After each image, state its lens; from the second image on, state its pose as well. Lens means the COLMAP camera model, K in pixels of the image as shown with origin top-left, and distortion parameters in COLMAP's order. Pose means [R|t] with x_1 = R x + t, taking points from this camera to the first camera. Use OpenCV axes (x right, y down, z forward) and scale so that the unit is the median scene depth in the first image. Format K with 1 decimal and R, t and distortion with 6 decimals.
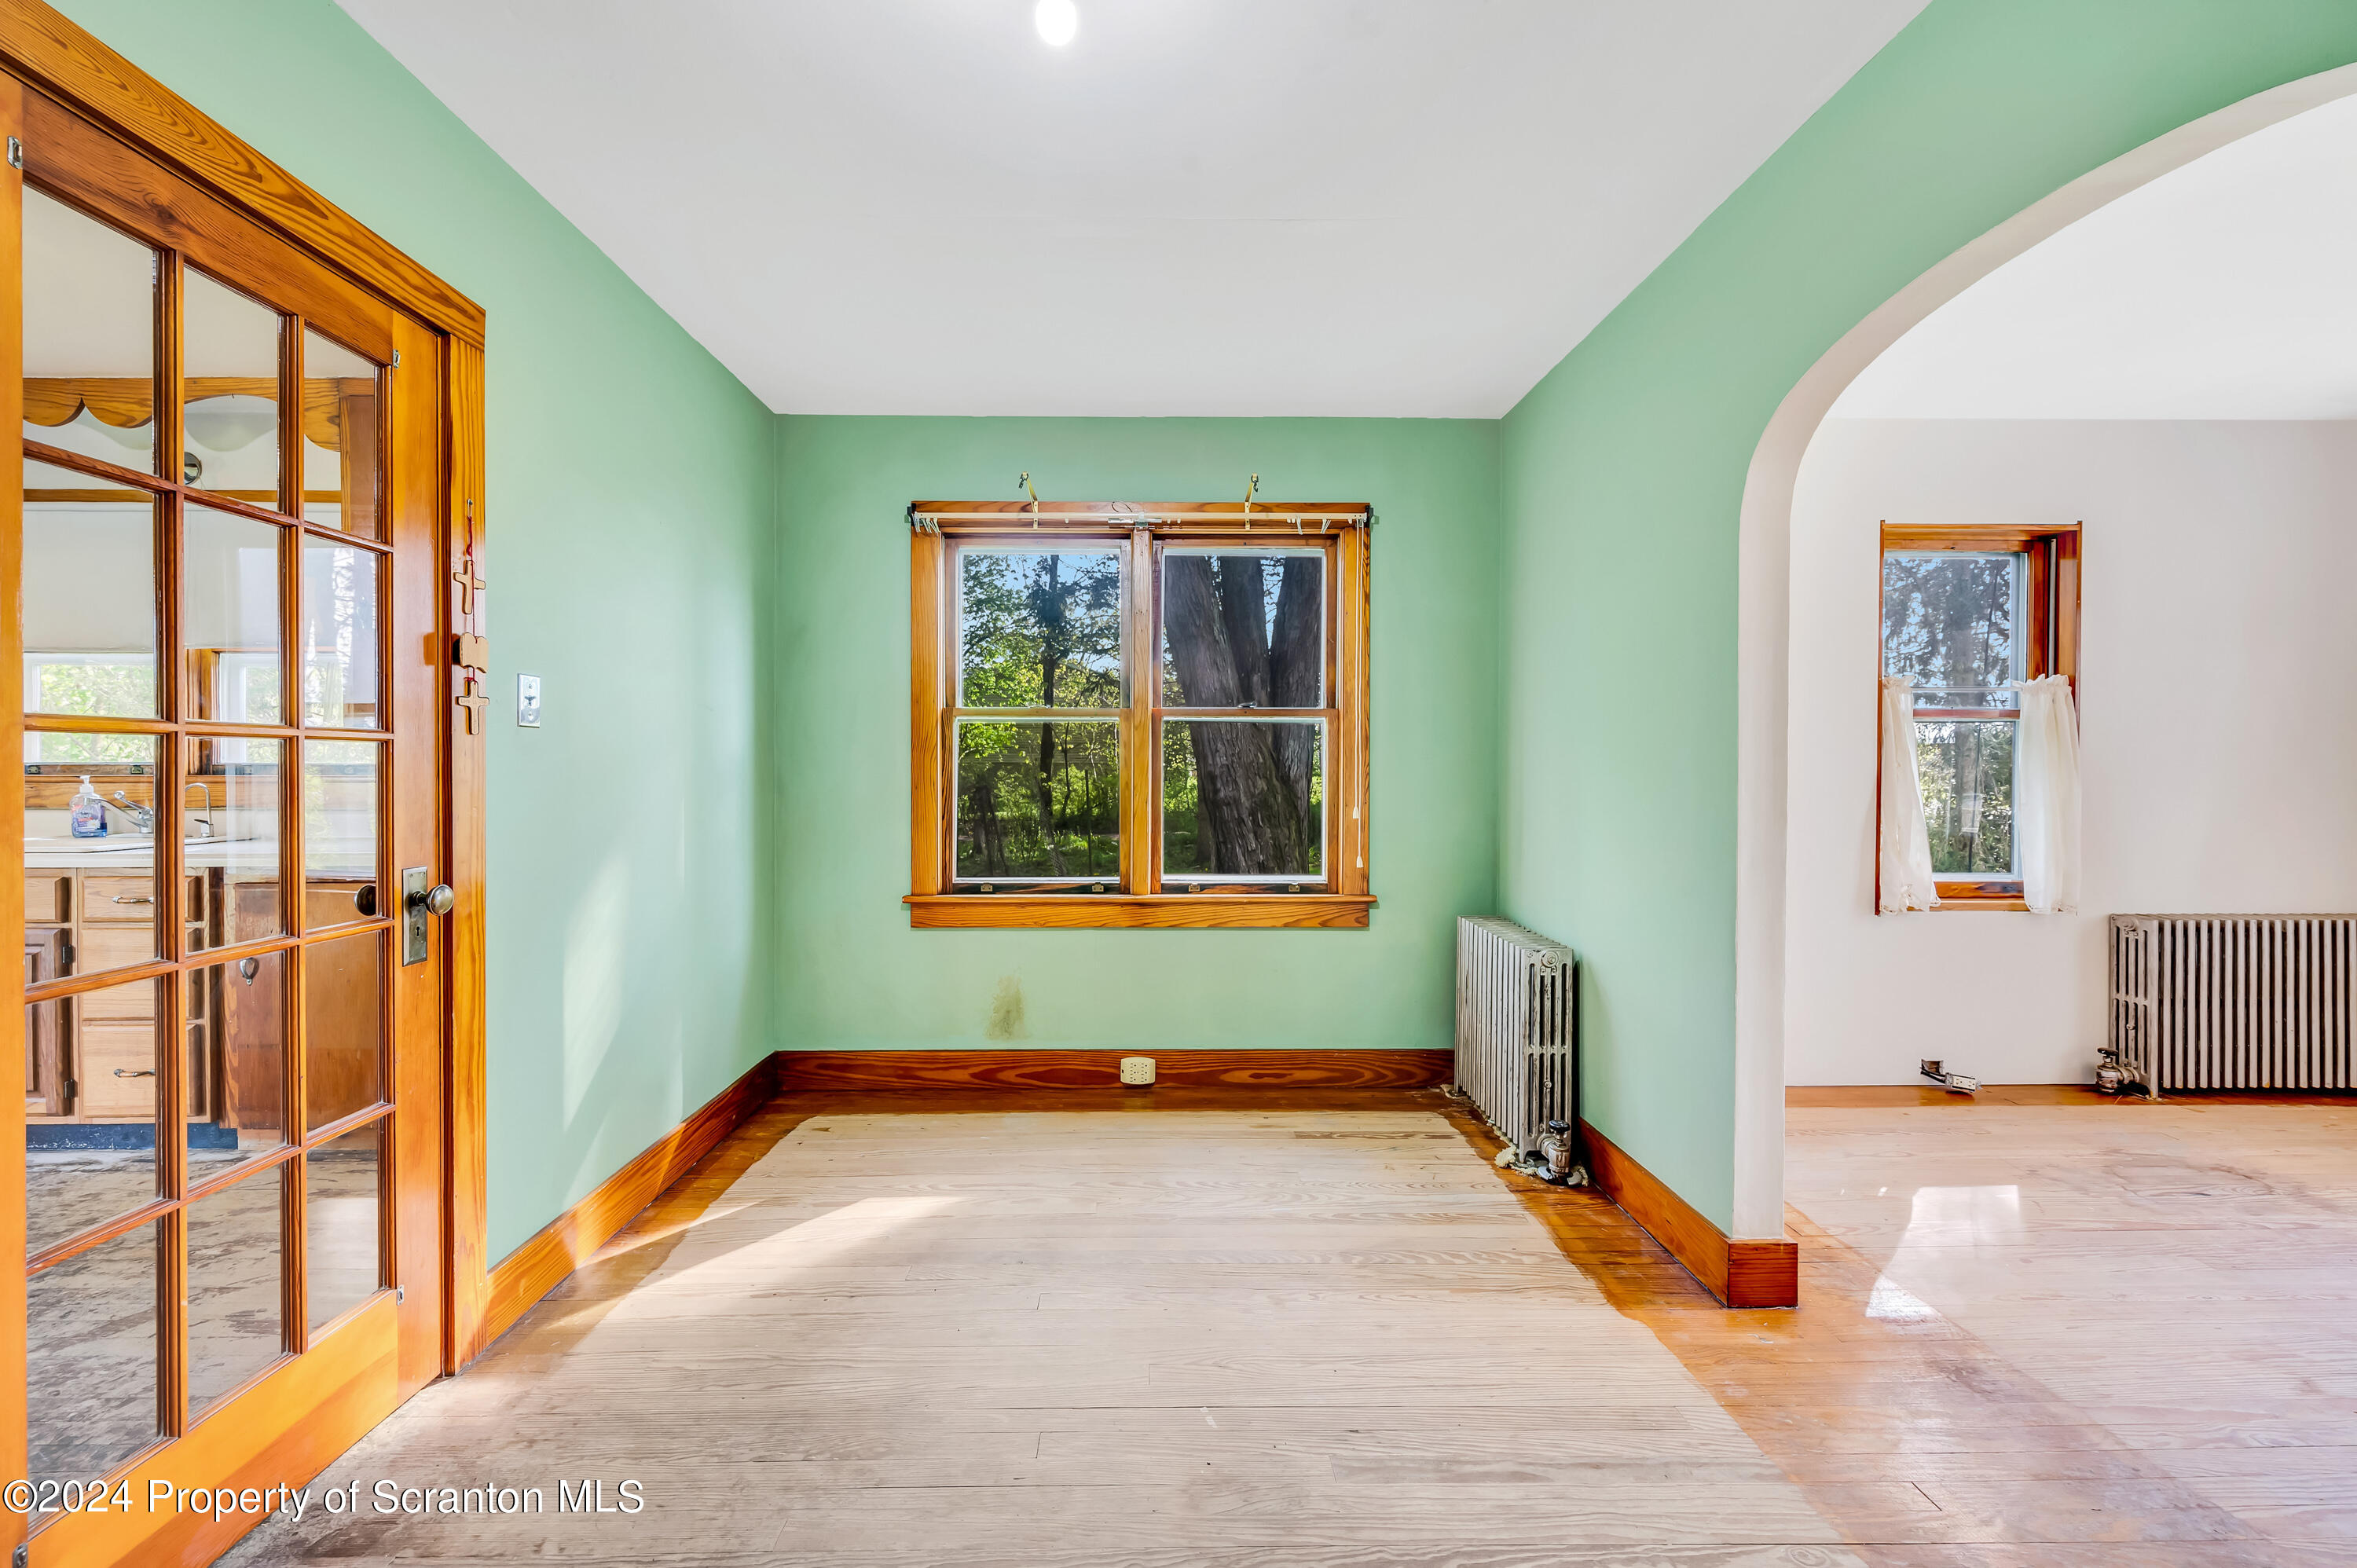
lens RADIAL K [[930.6, 0, 1179.1], [0, 930.6, 779.1], [0, 0, 1]] dist [0.000906, 0.000065]
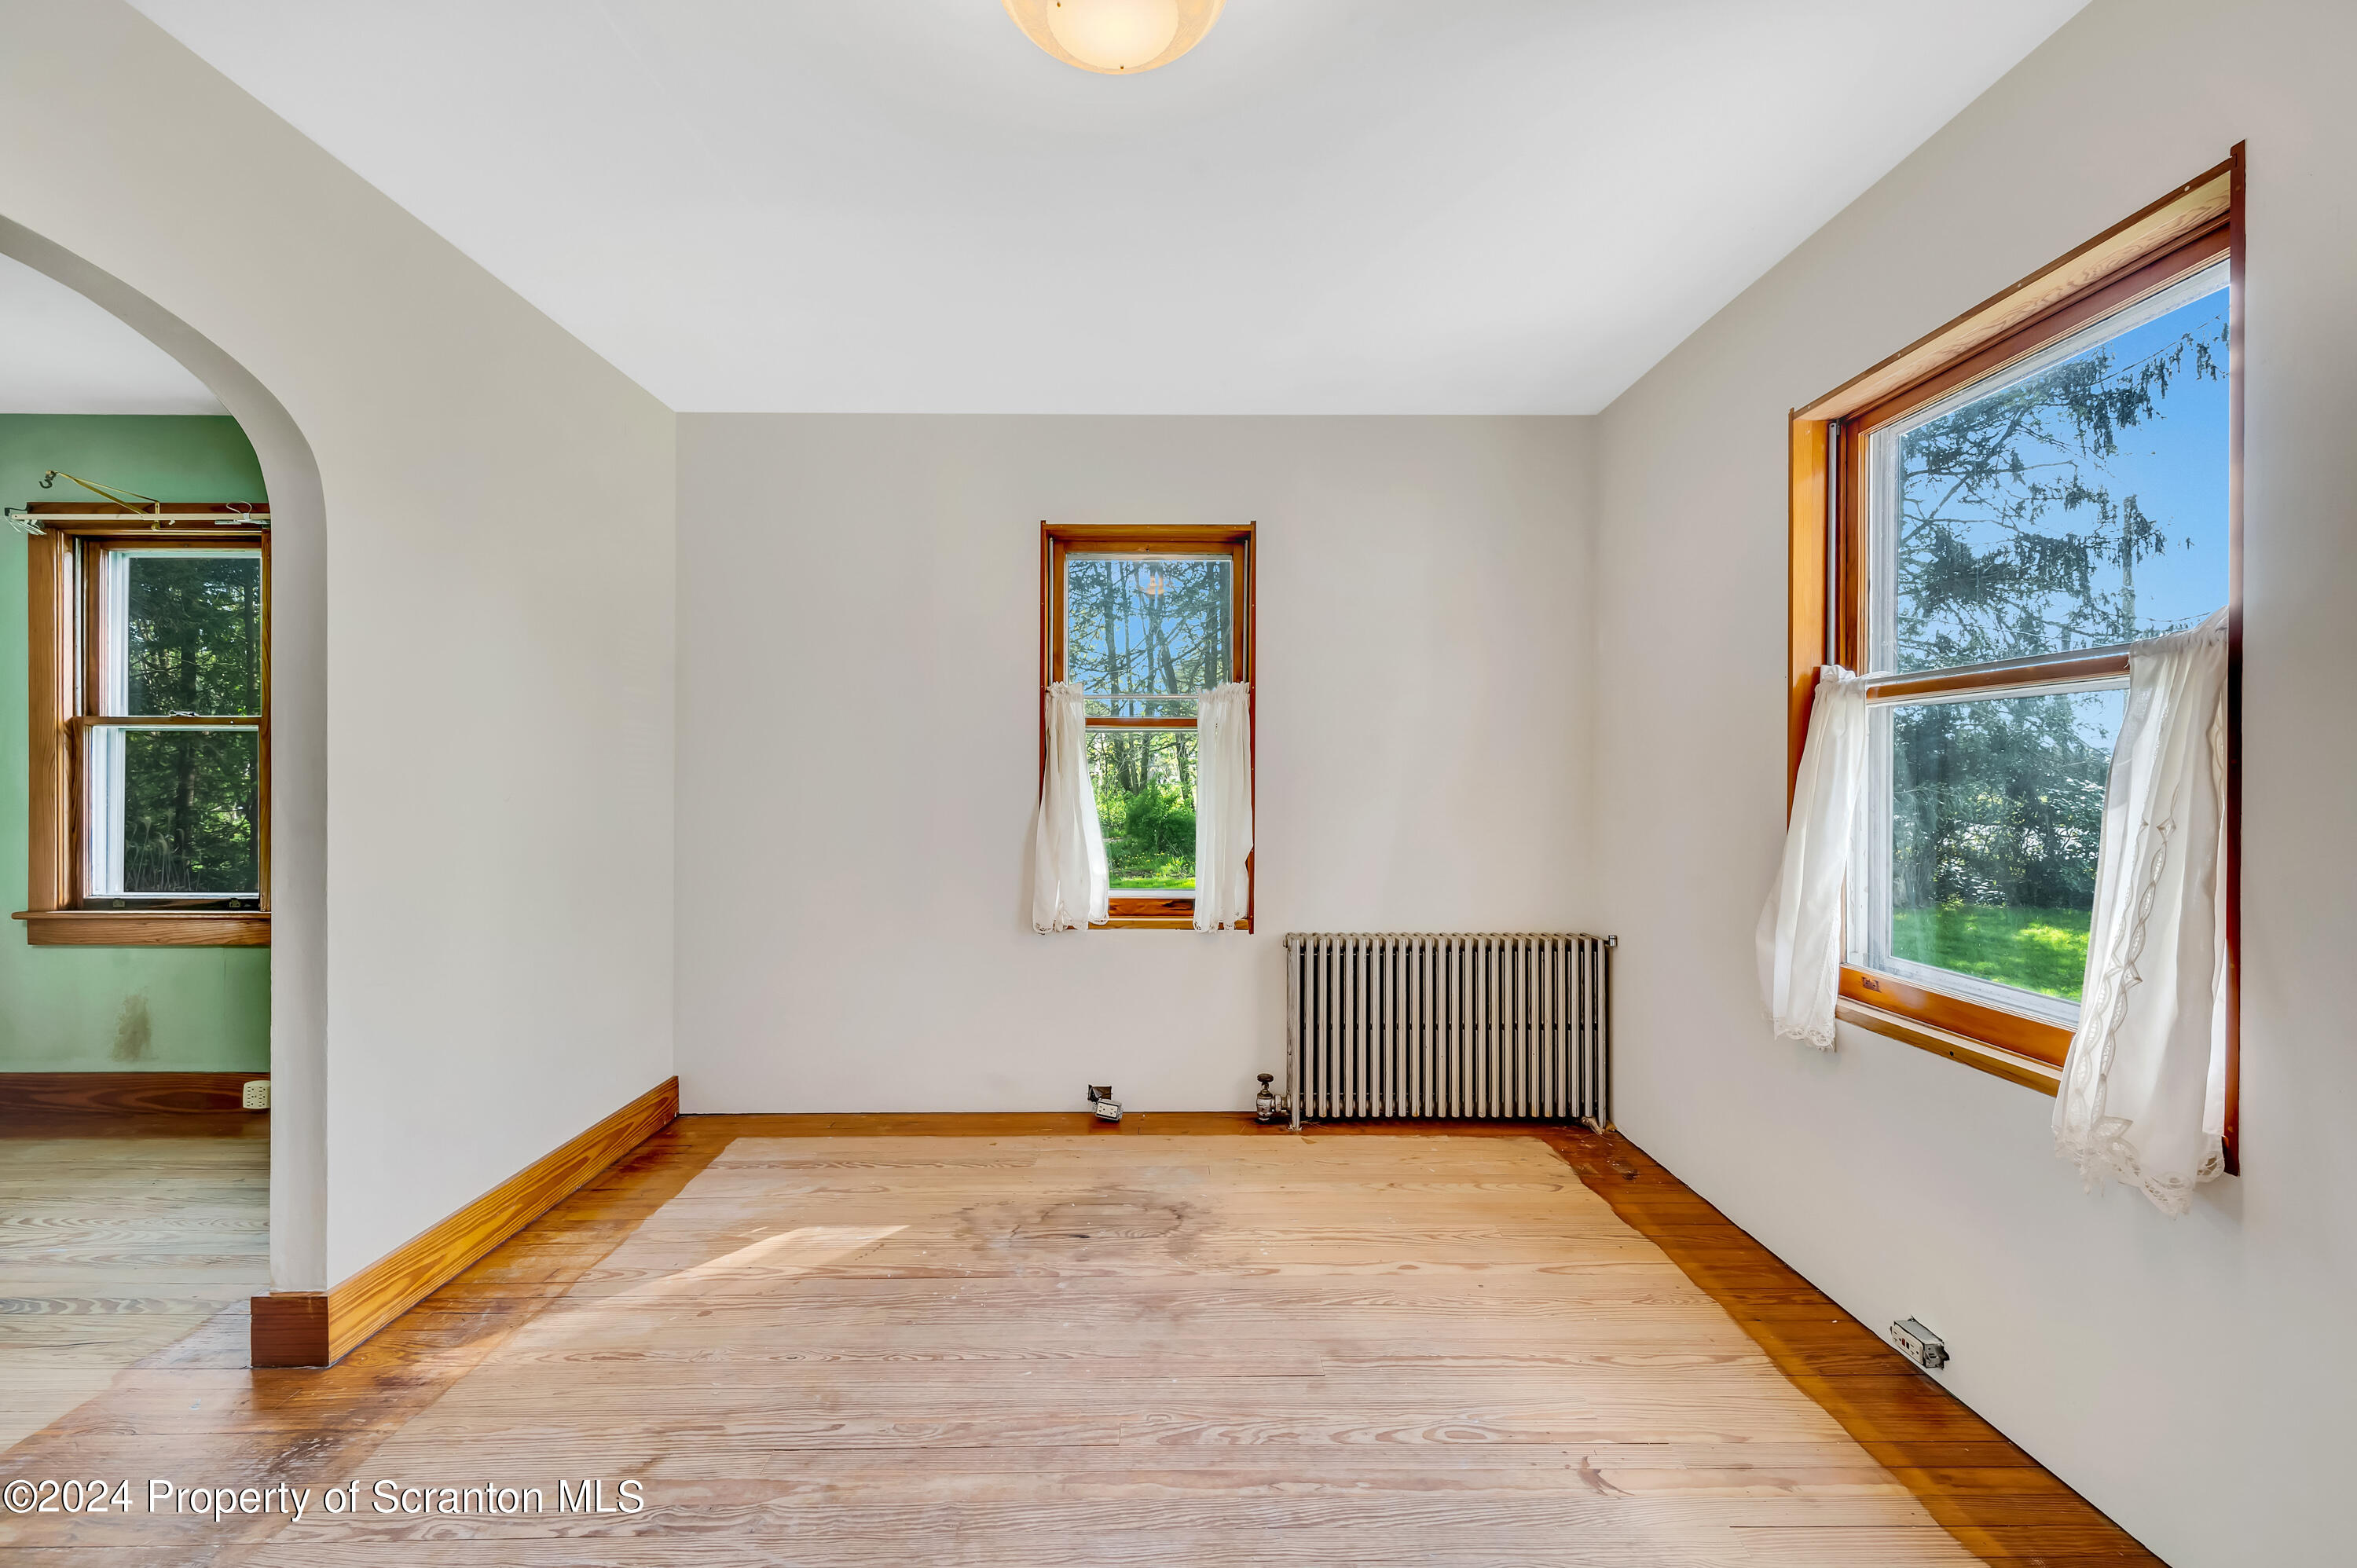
lens RADIAL K [[930.6, 0, 1179.1], [0, 930.6, 779.1], [0, 0, 1]] dist [0.000906, 0.000065]
pose [[0.999919, -0.000028, -0.012714, 0.912319], [-0.000056, 0.999978, -0.006660, -0.005995], [0.012714, 0.006660, 0.999897, 0.047749]]
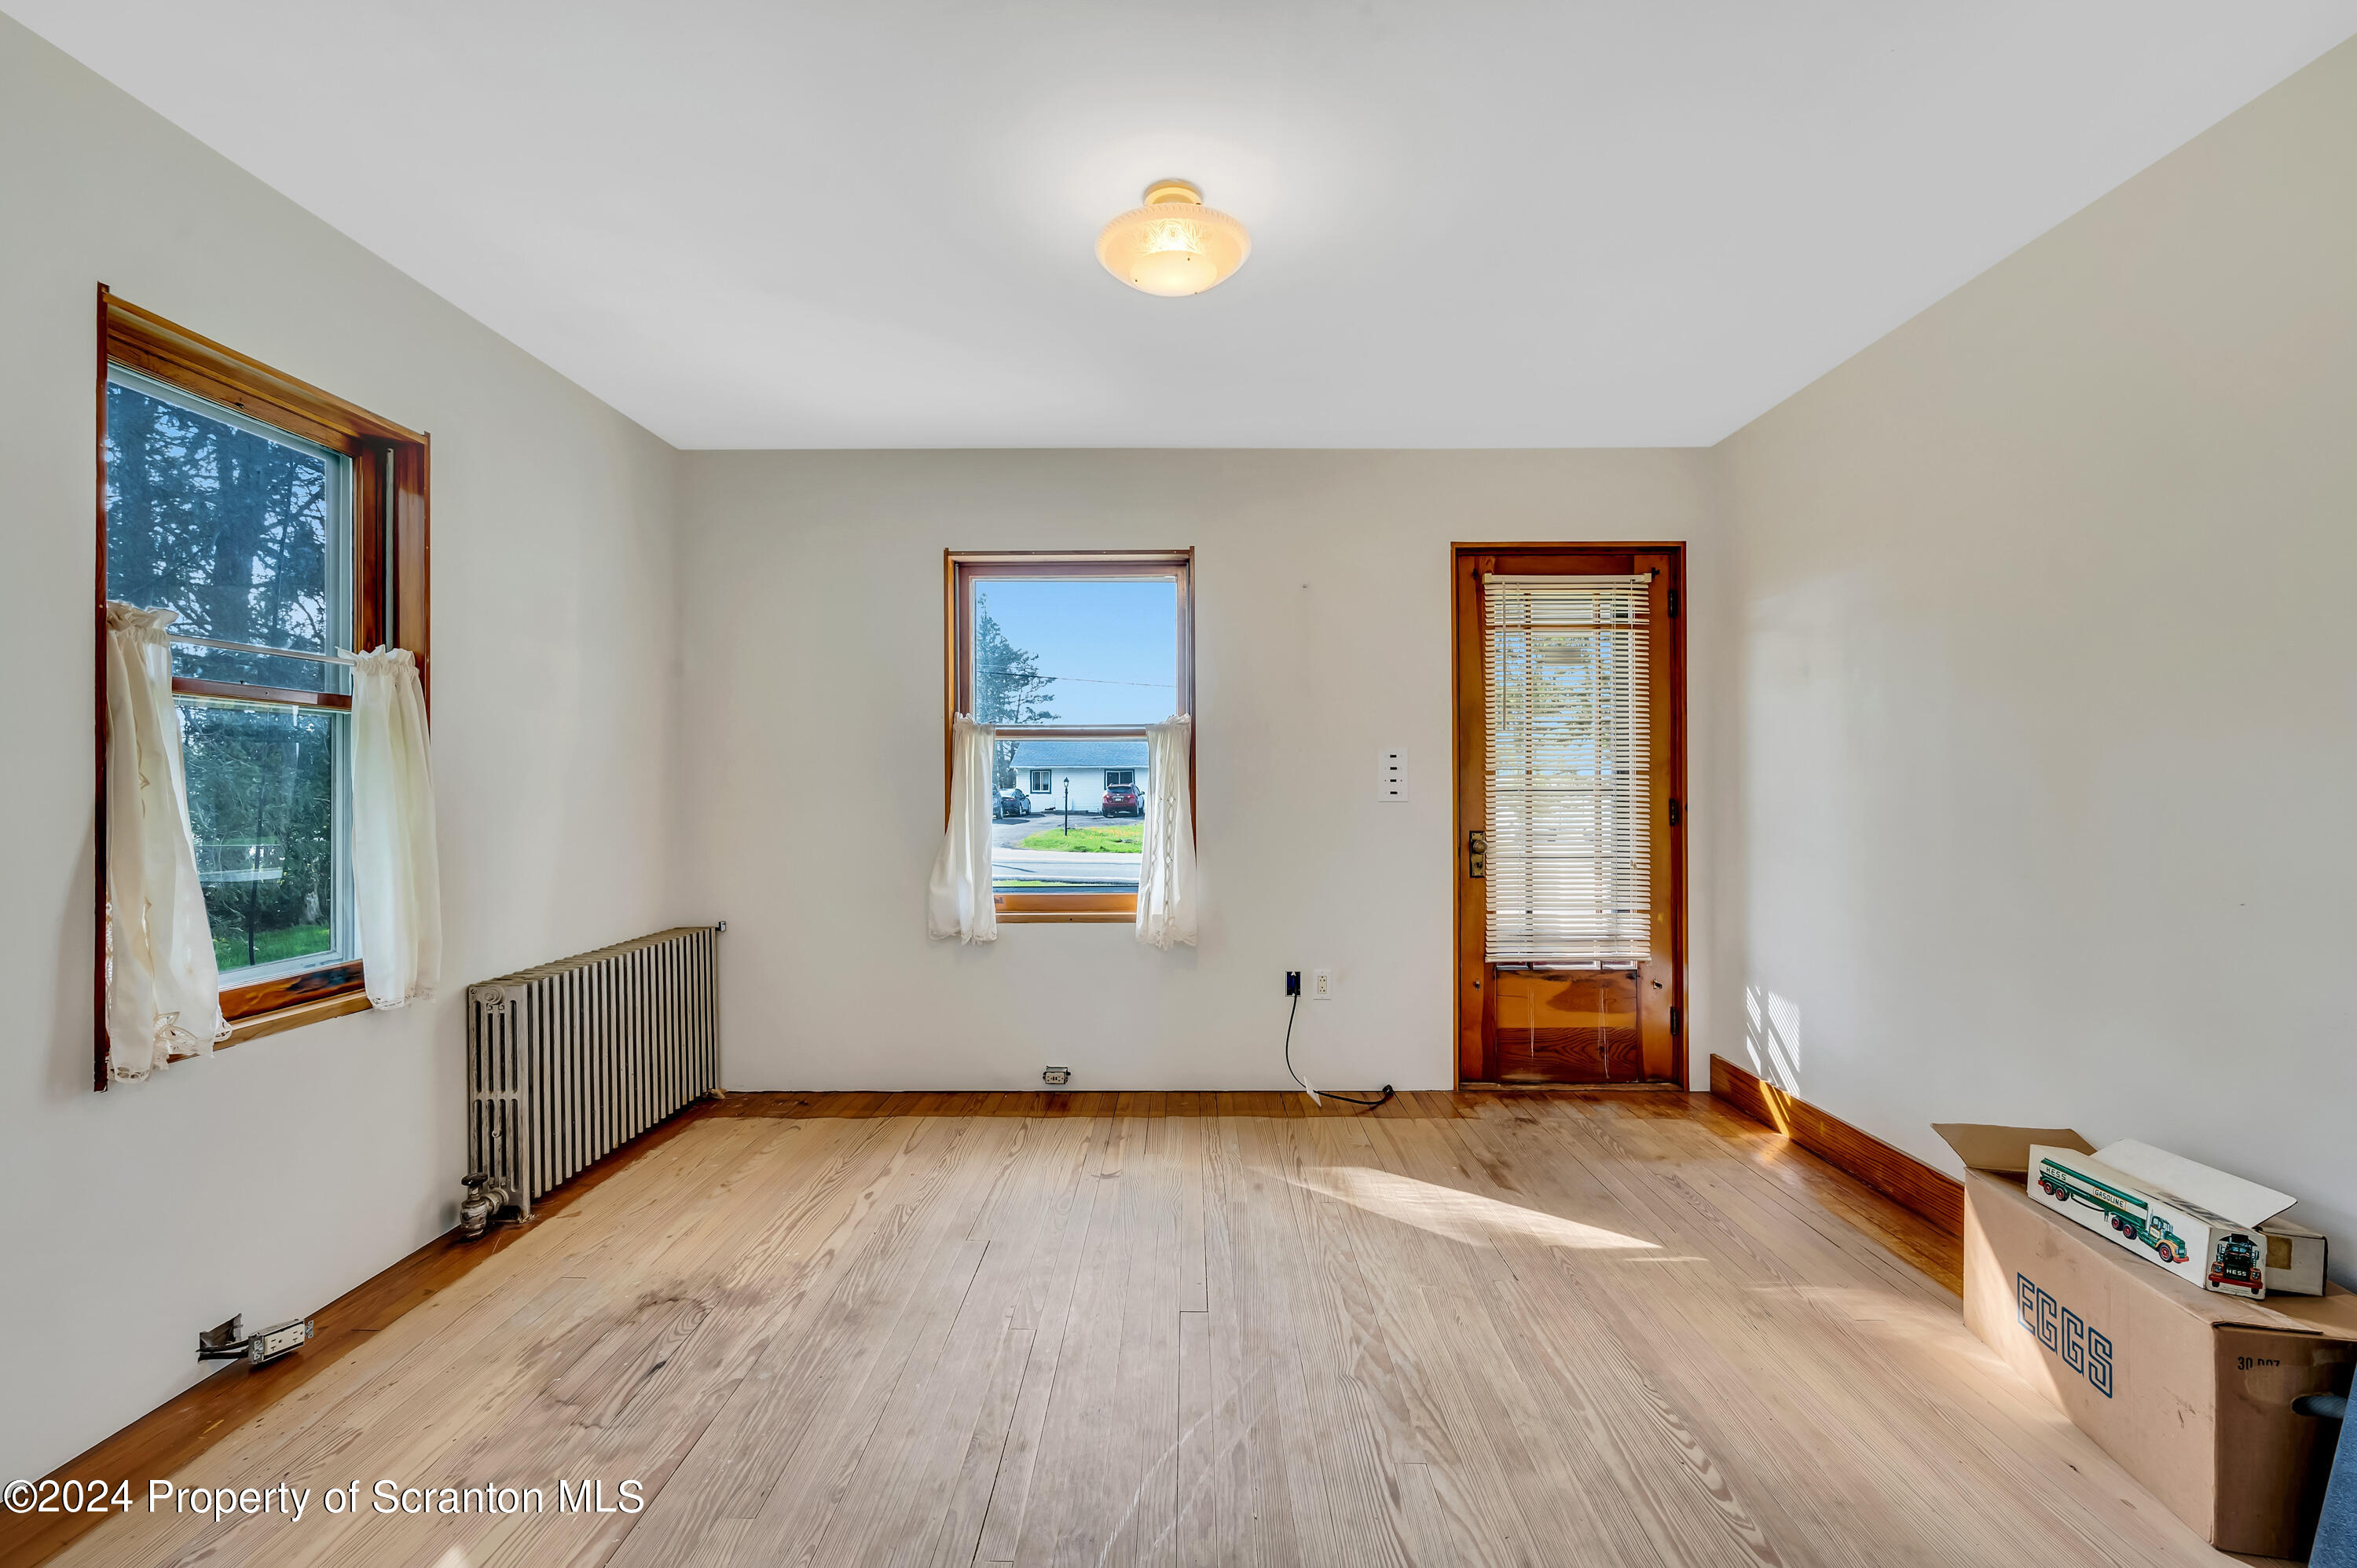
lens RADIAL K [[960.2, 0, 1182.5], [0, 960.2, 779.7], [0, 0, 1]] dist [-0.000336, -0.000164]
pose [[0.030756, 0.001596, 0.999526, 0.268106], [0.015548, 0.999877, -0.002075, -0.006663], [-0.999406, 0.015605, 0.030727, 0.420738]]
